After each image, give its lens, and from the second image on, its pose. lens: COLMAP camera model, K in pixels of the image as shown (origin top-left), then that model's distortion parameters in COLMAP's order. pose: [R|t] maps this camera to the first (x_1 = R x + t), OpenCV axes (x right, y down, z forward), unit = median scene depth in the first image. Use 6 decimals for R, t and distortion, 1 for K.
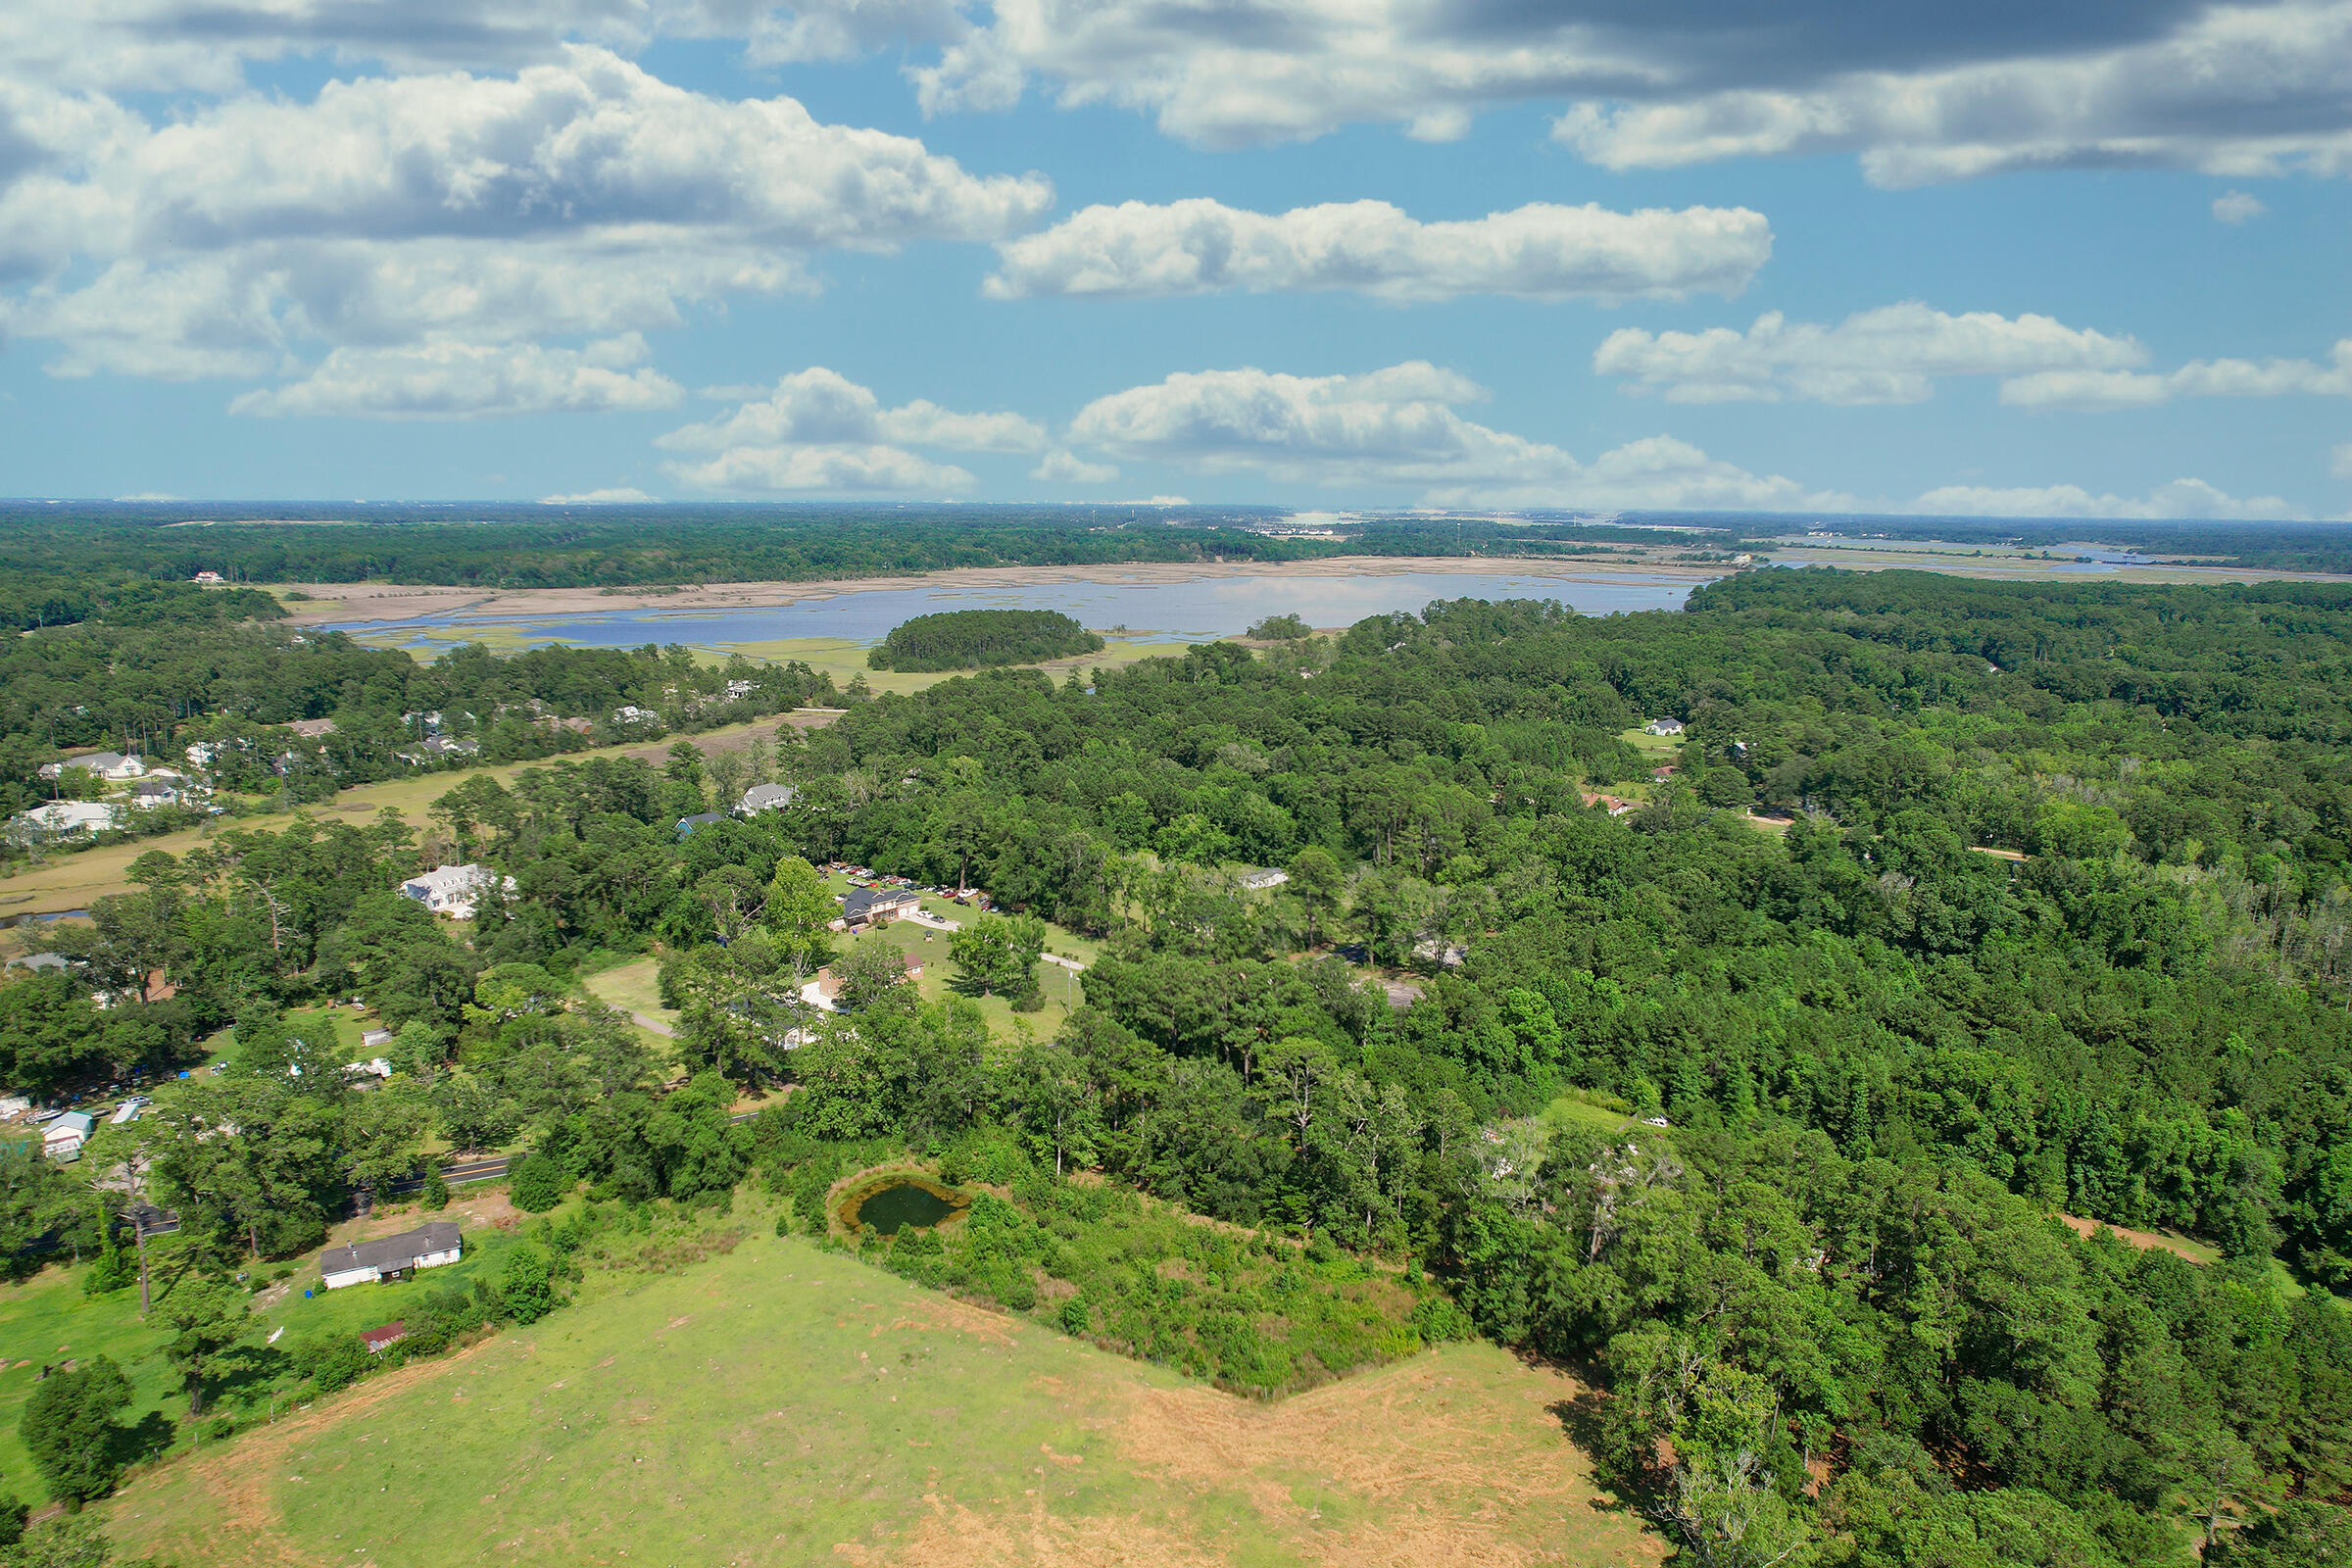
lens RADIAL K [[1503.7, 0, 1181.1], [0, 1503.7, 785.9], [0, 0, 1]] dist [-0.077254, 0.071418]
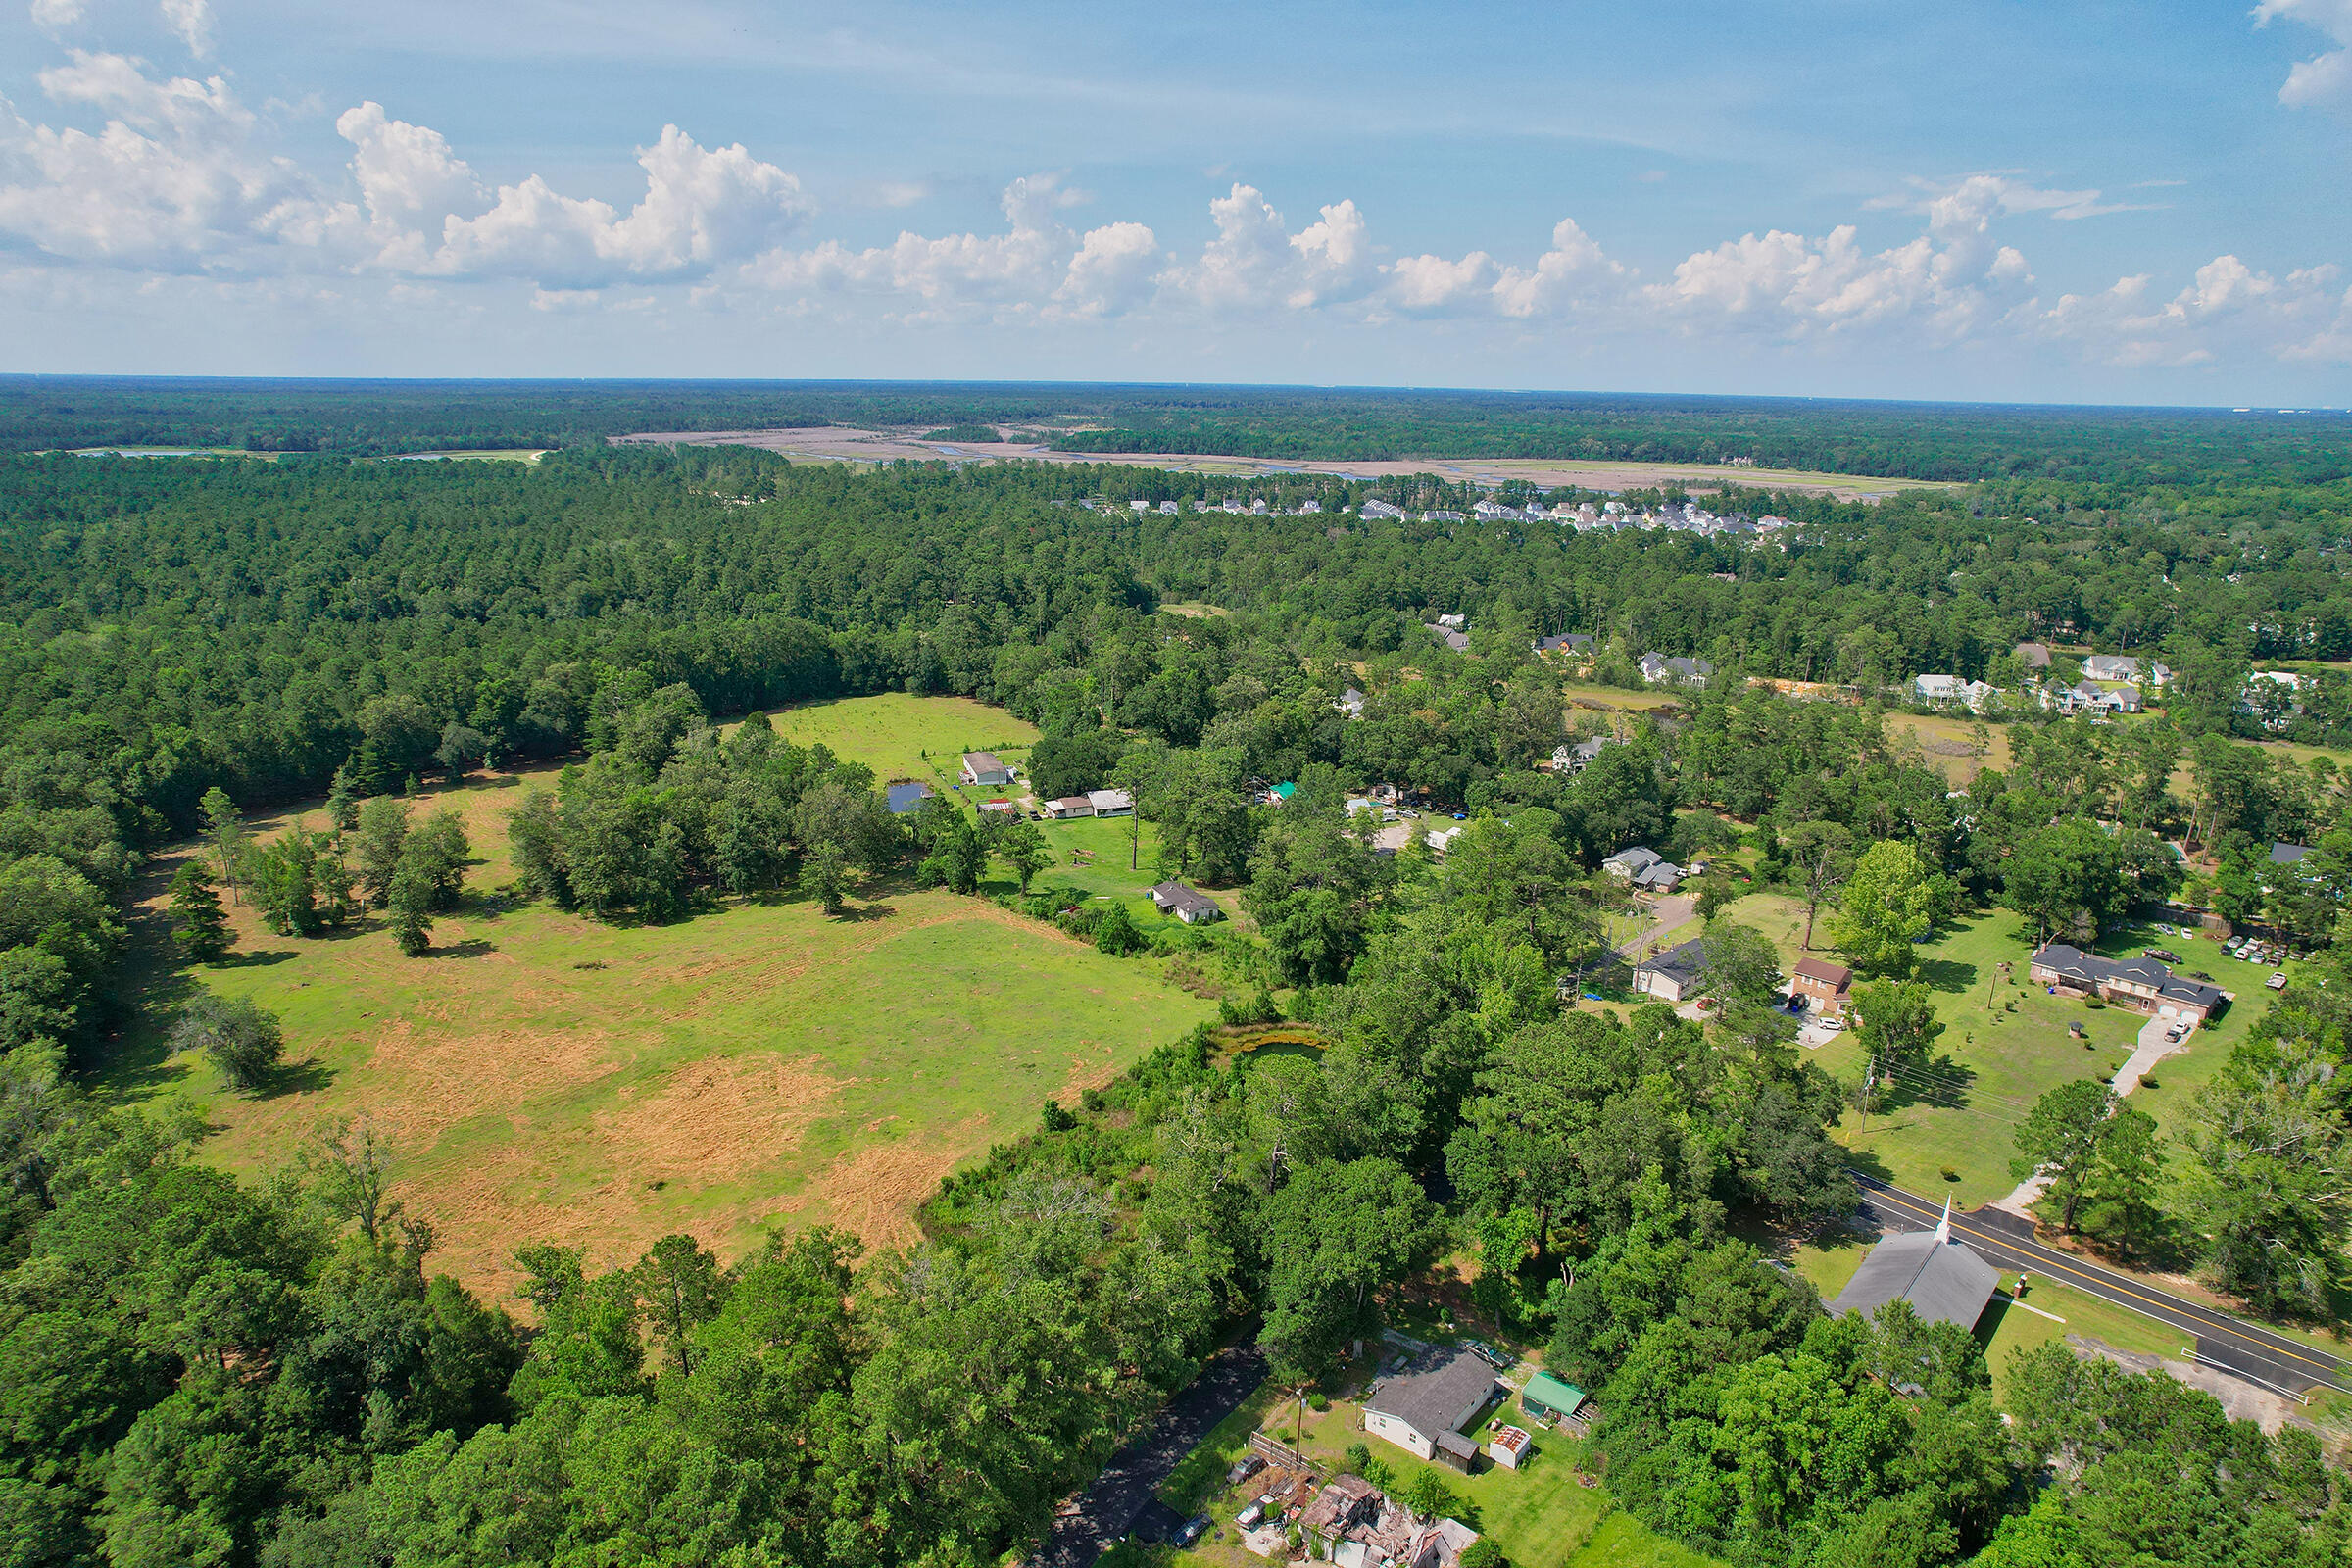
lens RADIAL K [[1503.7, 0, 1179.3], [0, 1503.7, 795.0], [0, 0, 1]] dist [-0.077254, 0.071418]
pose [[-0.059899, 0.260053, -0.963735, 0.811026], [-0.205082, 0.941666, 0.266844, -0.169002], [0.976910, 0.213628, -0.003073, 0.883023]]
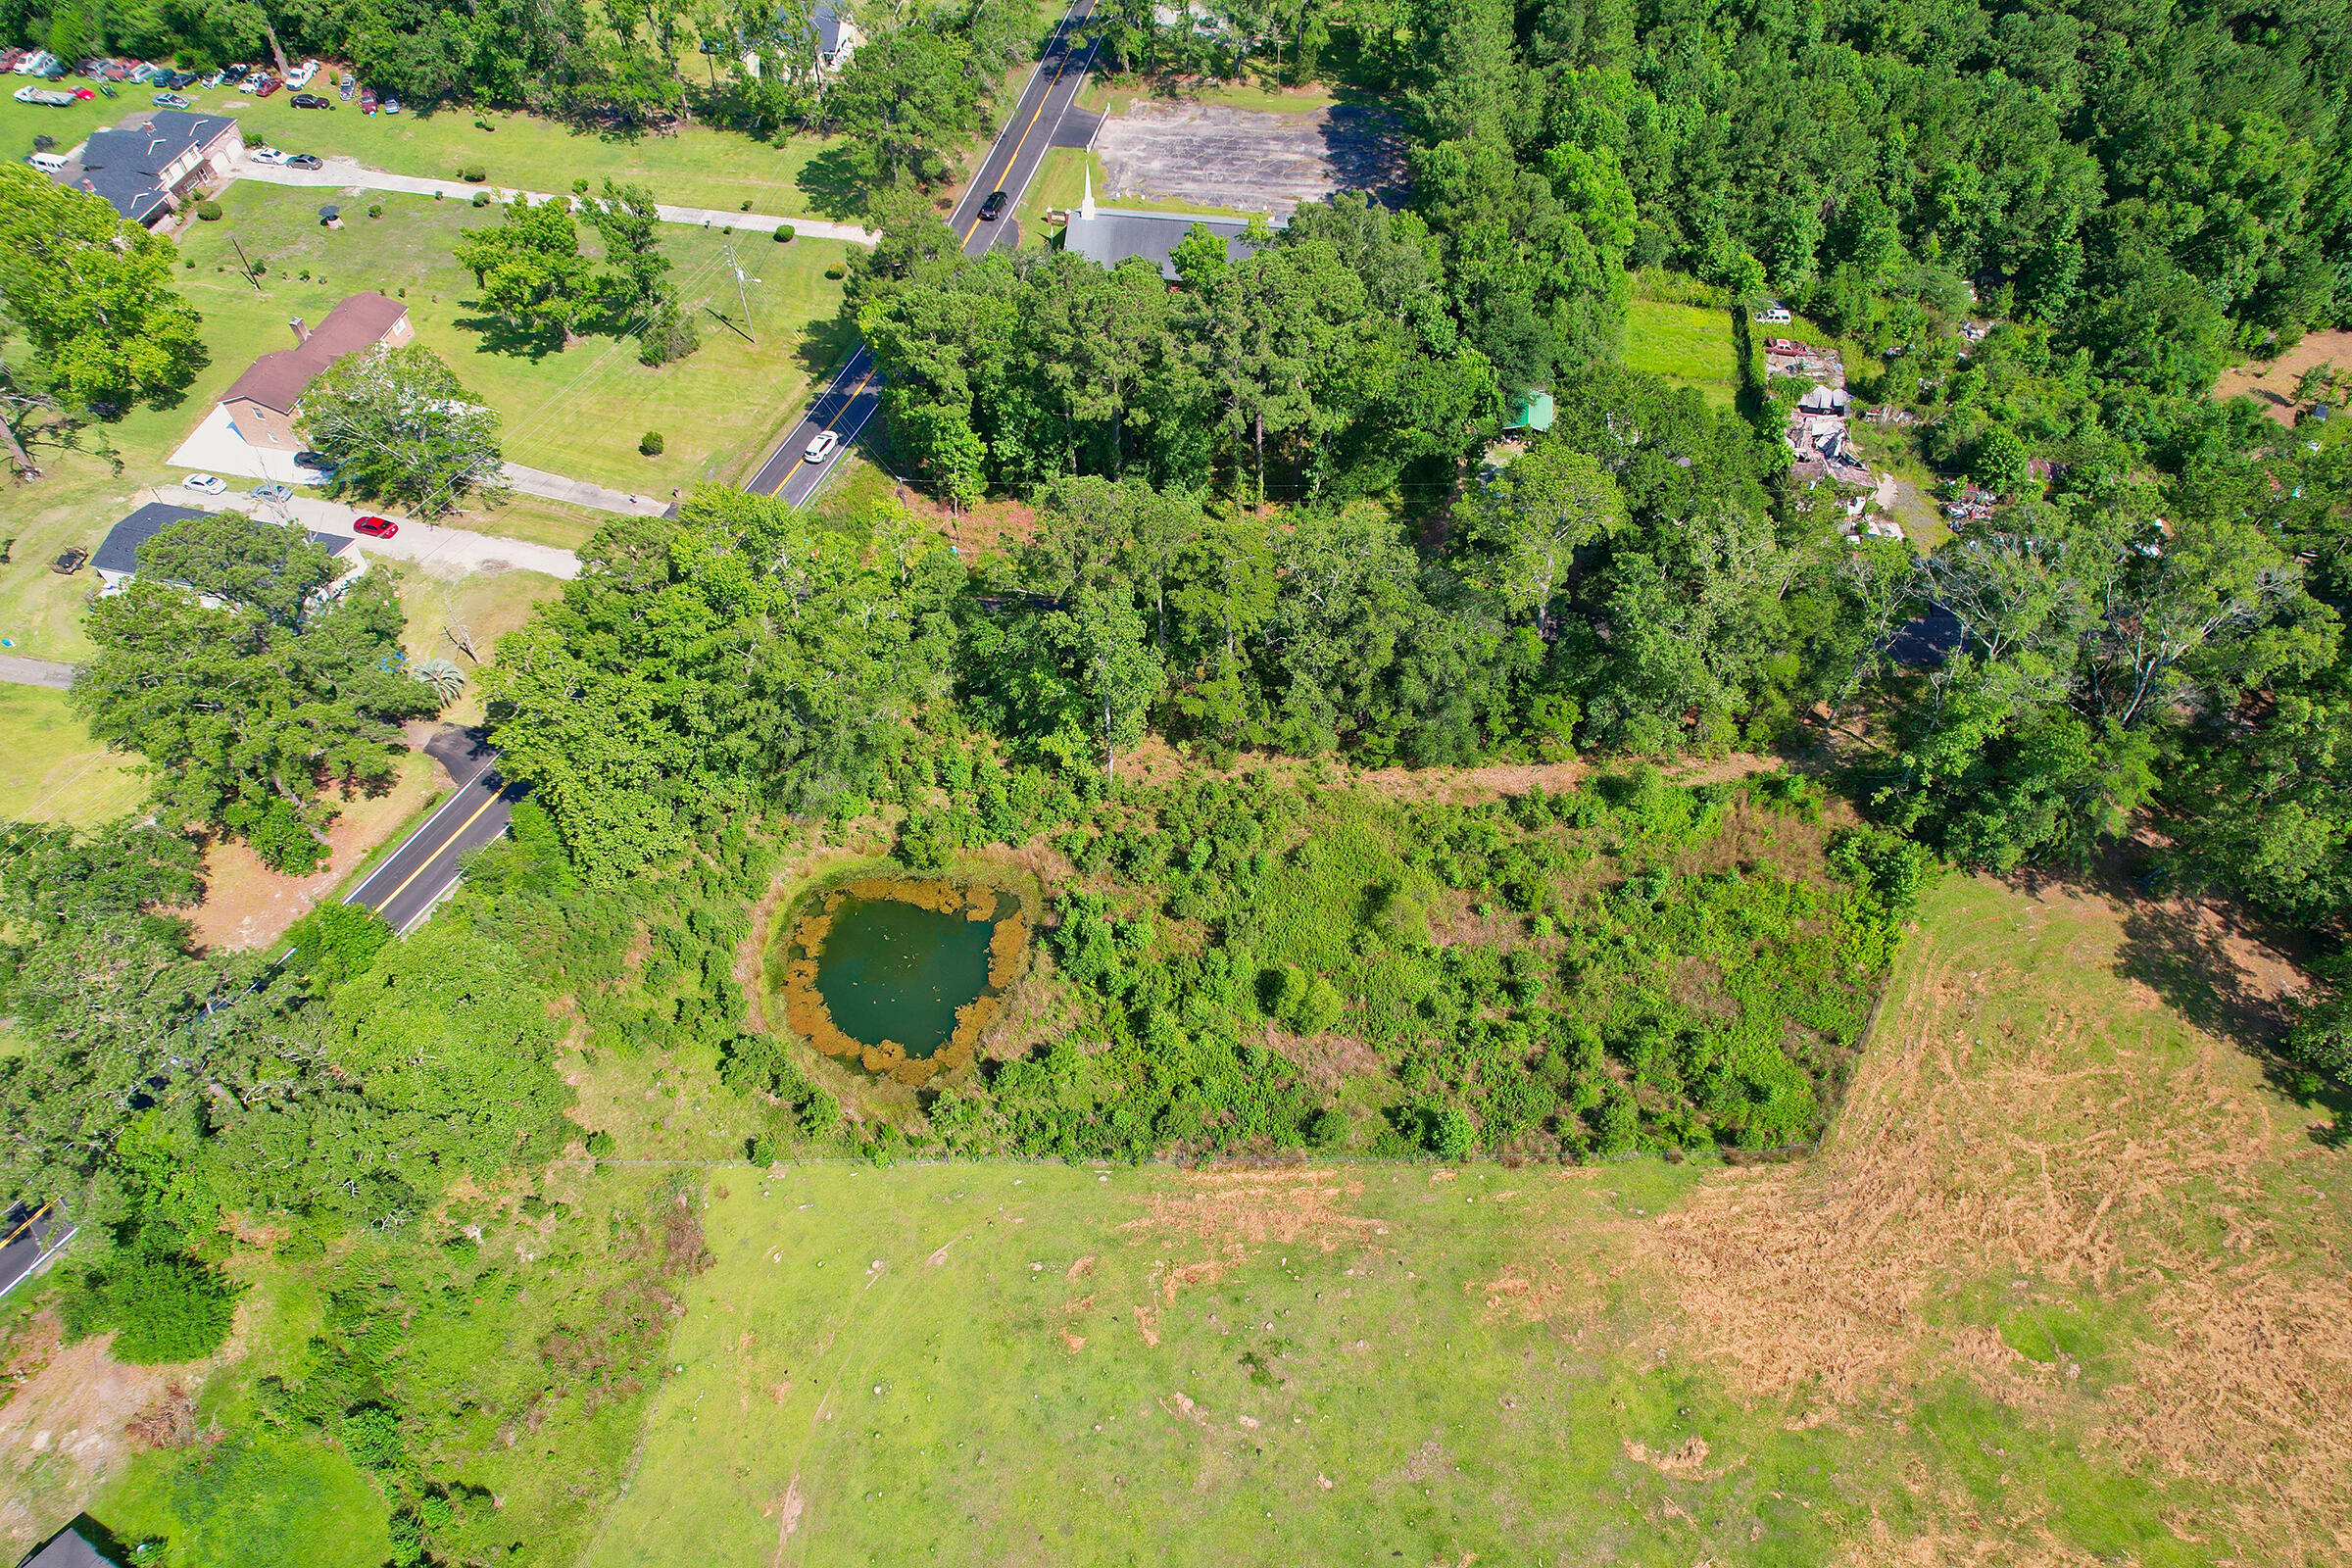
lens RADIAL K [[1503.7, 0, 1182.5], [0, 1503.7, 803.2], [0, 0, 1]] dist [-0.077254, 0.071418]
pose [[0.864044, -0.403310, 0.301279, -0.236235], [0.100596, 0.724724, 0.681656, -0.115230], [-0.493263, -0.558674, 0.666765, 0.624034]]
